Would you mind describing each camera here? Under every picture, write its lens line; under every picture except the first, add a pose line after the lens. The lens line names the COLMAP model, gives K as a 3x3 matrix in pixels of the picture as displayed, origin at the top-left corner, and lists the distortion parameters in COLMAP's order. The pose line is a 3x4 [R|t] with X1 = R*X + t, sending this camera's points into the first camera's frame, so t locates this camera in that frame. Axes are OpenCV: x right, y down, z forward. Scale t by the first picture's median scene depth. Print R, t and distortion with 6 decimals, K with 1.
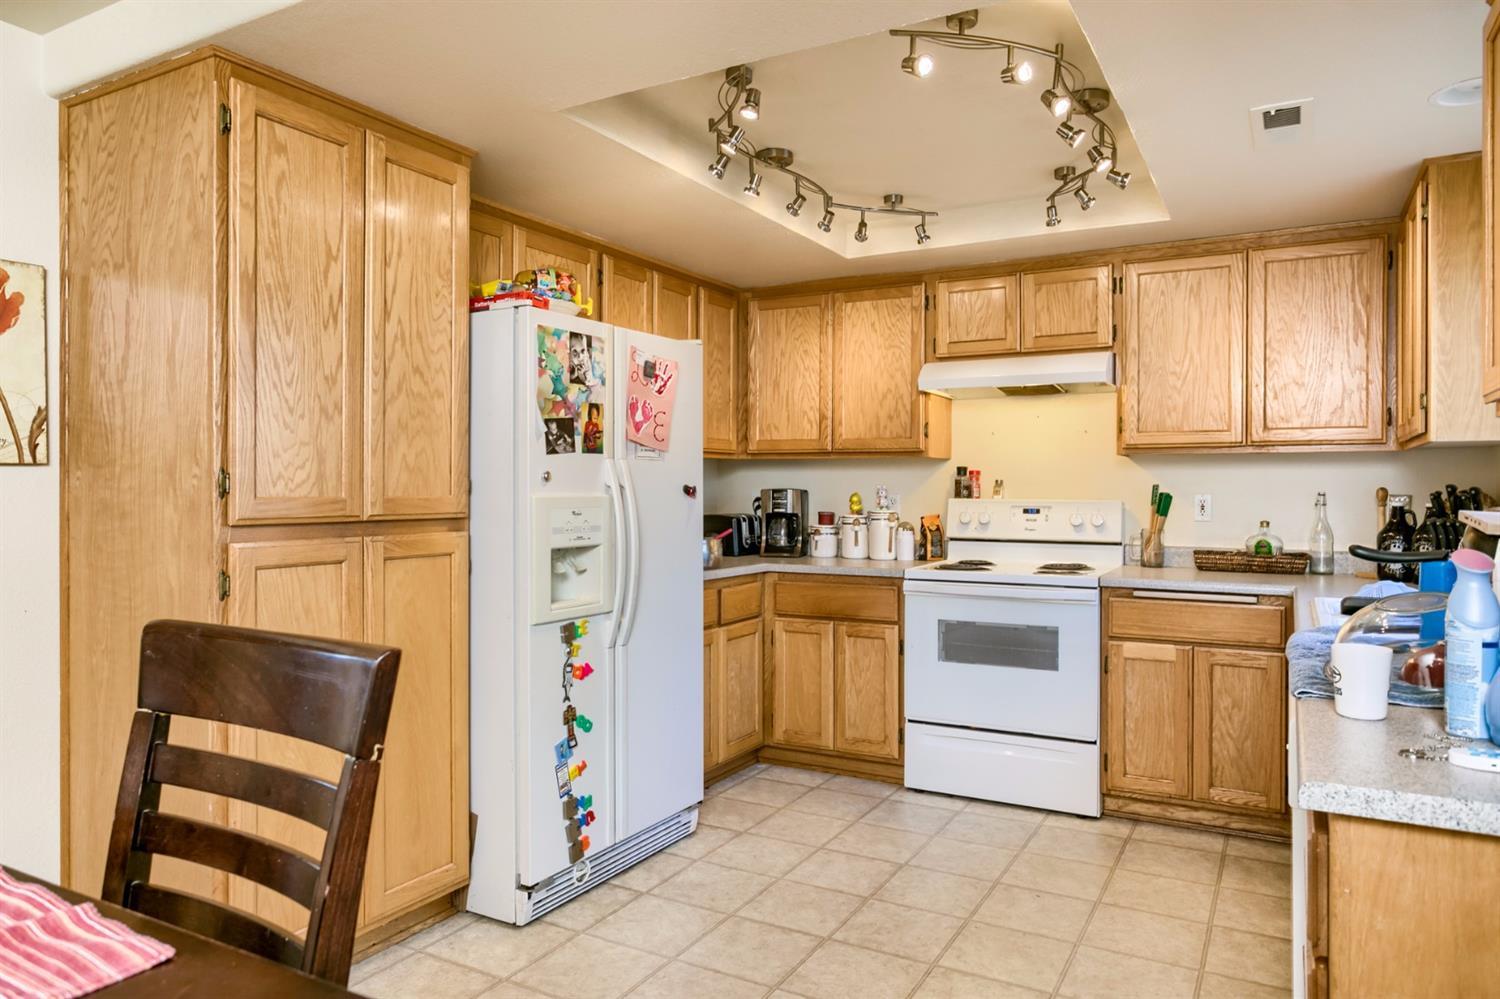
lens RADIAL K [[988.5, 0, 750.0], [0, 988.5, 499.5], [0, 0, 1]] dist [-0.043362, 0.051220]
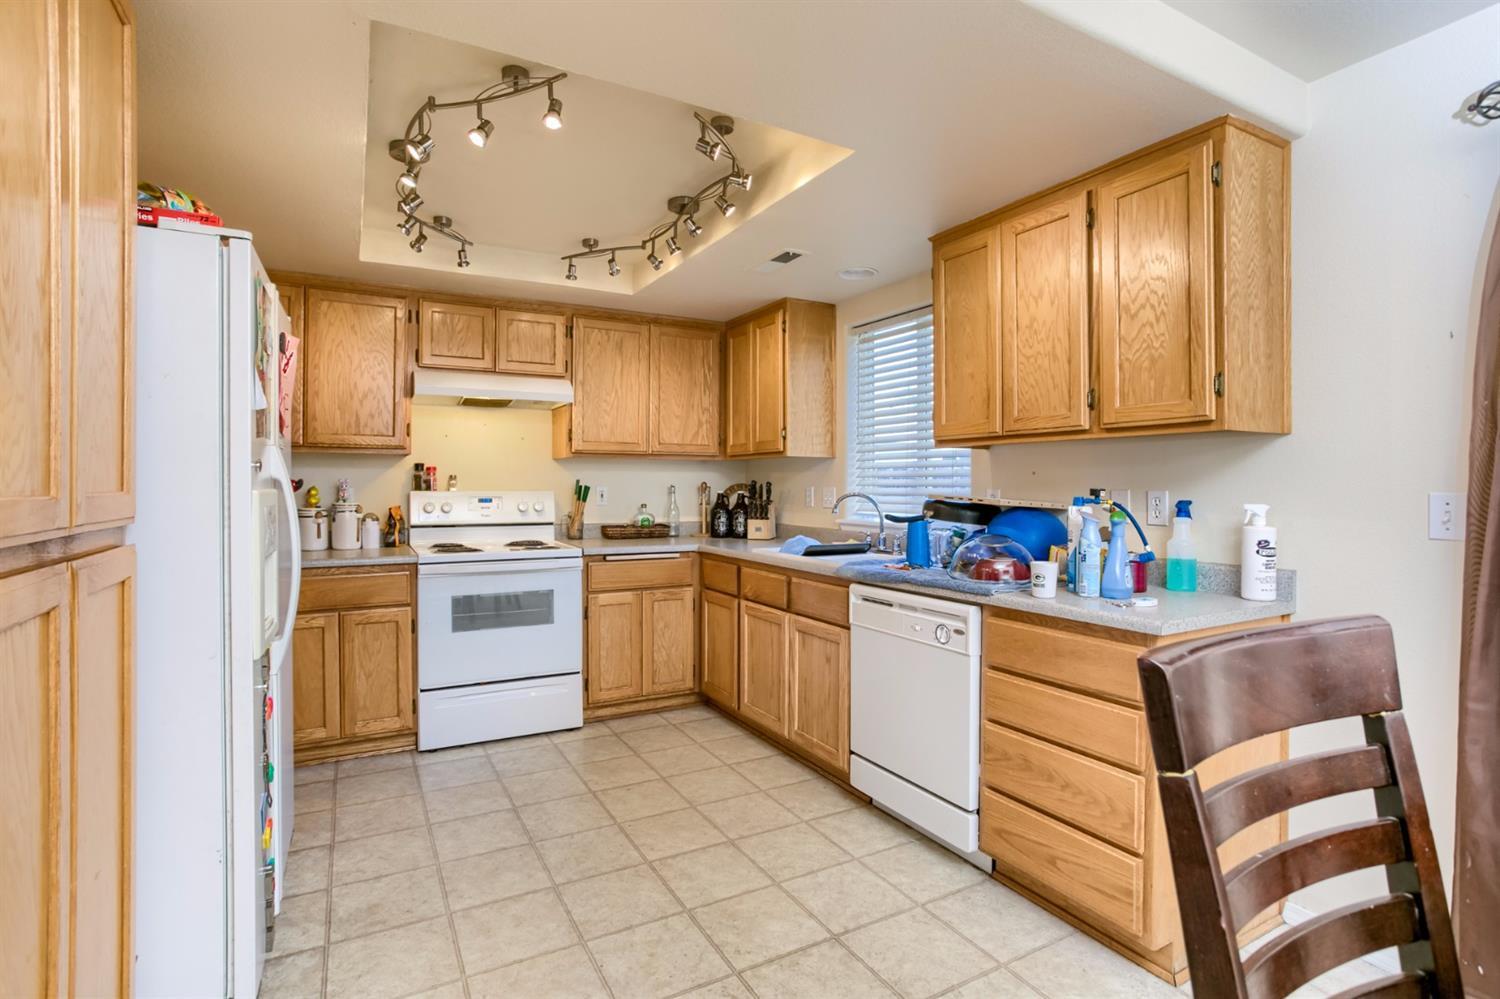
lens RADIAL K [[726.8, 0, 745.6], [0, 726.8, 494.0], [0, 0, 1]] dist [-0.052713, 0.035980]
pose [[0.528257, -0.012062, 0.848999, -0.353326], [0.007772, 0.999926, 0.009370, -0.002864], [-0.849049, 0.001649, 0.528311, 0.277401]]
